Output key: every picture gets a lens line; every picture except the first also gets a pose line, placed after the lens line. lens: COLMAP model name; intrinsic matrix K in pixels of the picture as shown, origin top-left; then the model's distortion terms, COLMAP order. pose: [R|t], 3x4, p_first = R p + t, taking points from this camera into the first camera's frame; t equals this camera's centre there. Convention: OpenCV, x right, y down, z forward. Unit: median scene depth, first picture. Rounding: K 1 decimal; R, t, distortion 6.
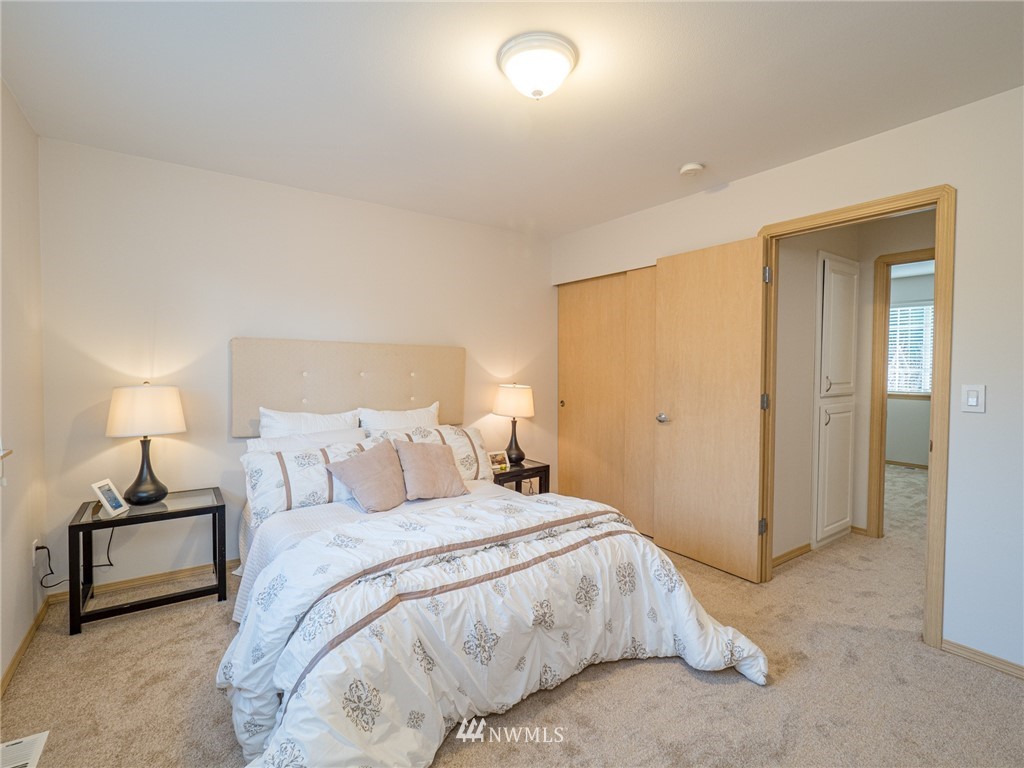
lens RADIAL K [[481.7, 0, 508.7], [0, 481.7, 375.0], [0, 0, 1]] dist [-0.003646, -0.000273]
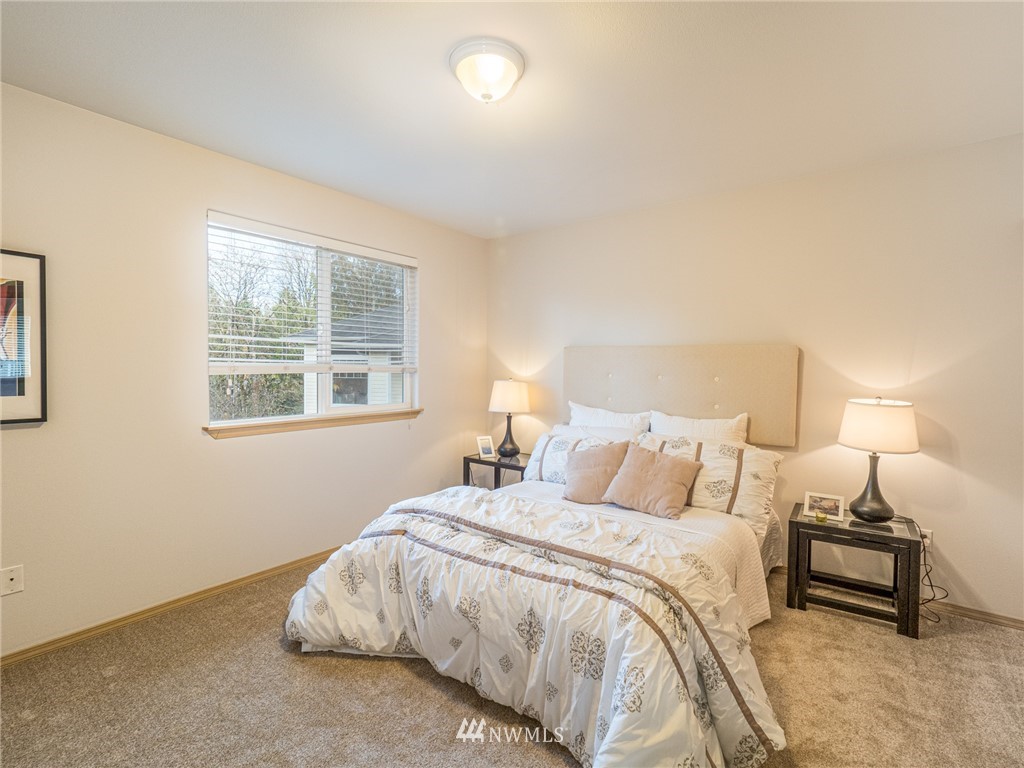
lens RADIAL K [[481.7, 0, 508.7], [0, 481.7, 383.6], [0, 0, 1]] dist [-0.003646, -0.000273]
pose [[0.301764, 0.030635, -0.952890, 0.727120], [-0.027305, 0.999351, 0.023481, -0.004474], [0.952992, 0.018933, 0.302405, 0.532832]]
